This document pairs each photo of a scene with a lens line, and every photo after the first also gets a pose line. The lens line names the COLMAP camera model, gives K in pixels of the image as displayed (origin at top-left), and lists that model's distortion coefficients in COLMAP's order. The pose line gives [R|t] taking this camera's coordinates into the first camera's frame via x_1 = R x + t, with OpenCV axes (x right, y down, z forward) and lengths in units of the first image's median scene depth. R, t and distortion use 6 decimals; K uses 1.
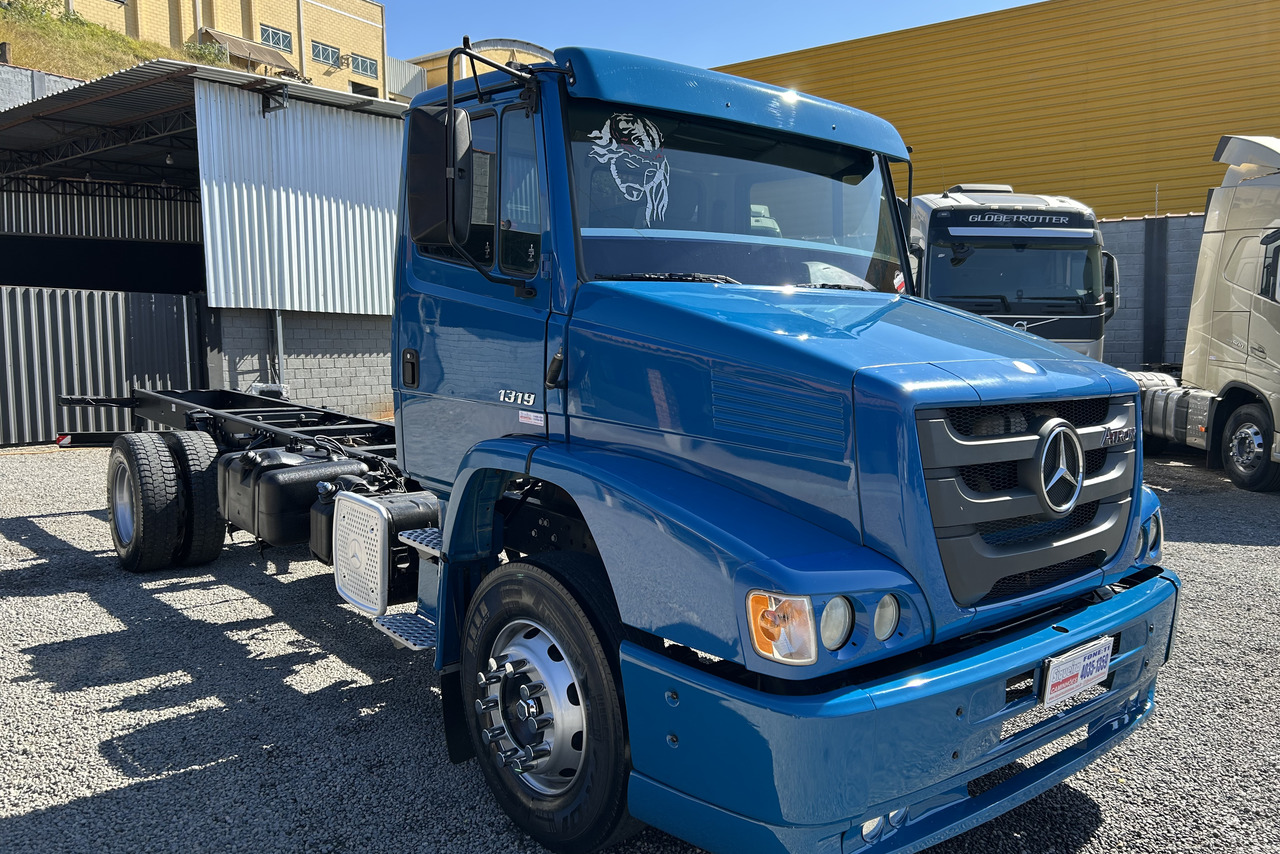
lens RADIAL K [[963.4, 0, 638.8], [0, 963.4, 430.8], [0, 0, 1]] dist [0.032862, -0.034228]
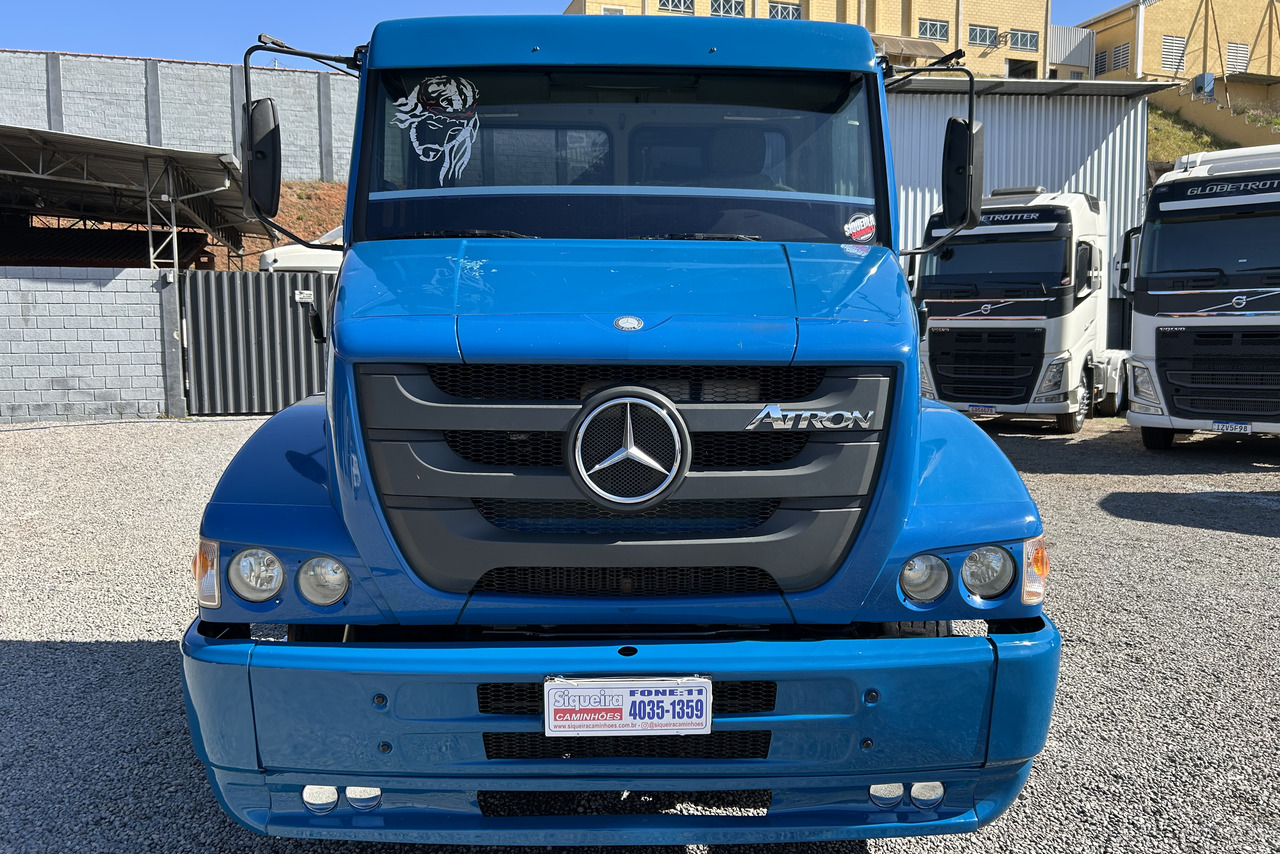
lens RADIAL K [[963.4, 0, 639.5], [0, 963.4, 420.5], [0, 0, 1]] dist [0.032862, -0.034228]
pose [[0.779098, 0.060584, -0.623968, 0.803917], [-0.059086, 0.997985, 0.023123, -0.002548], [0.624112, 0.018853, 0.781107, 0.340200]]
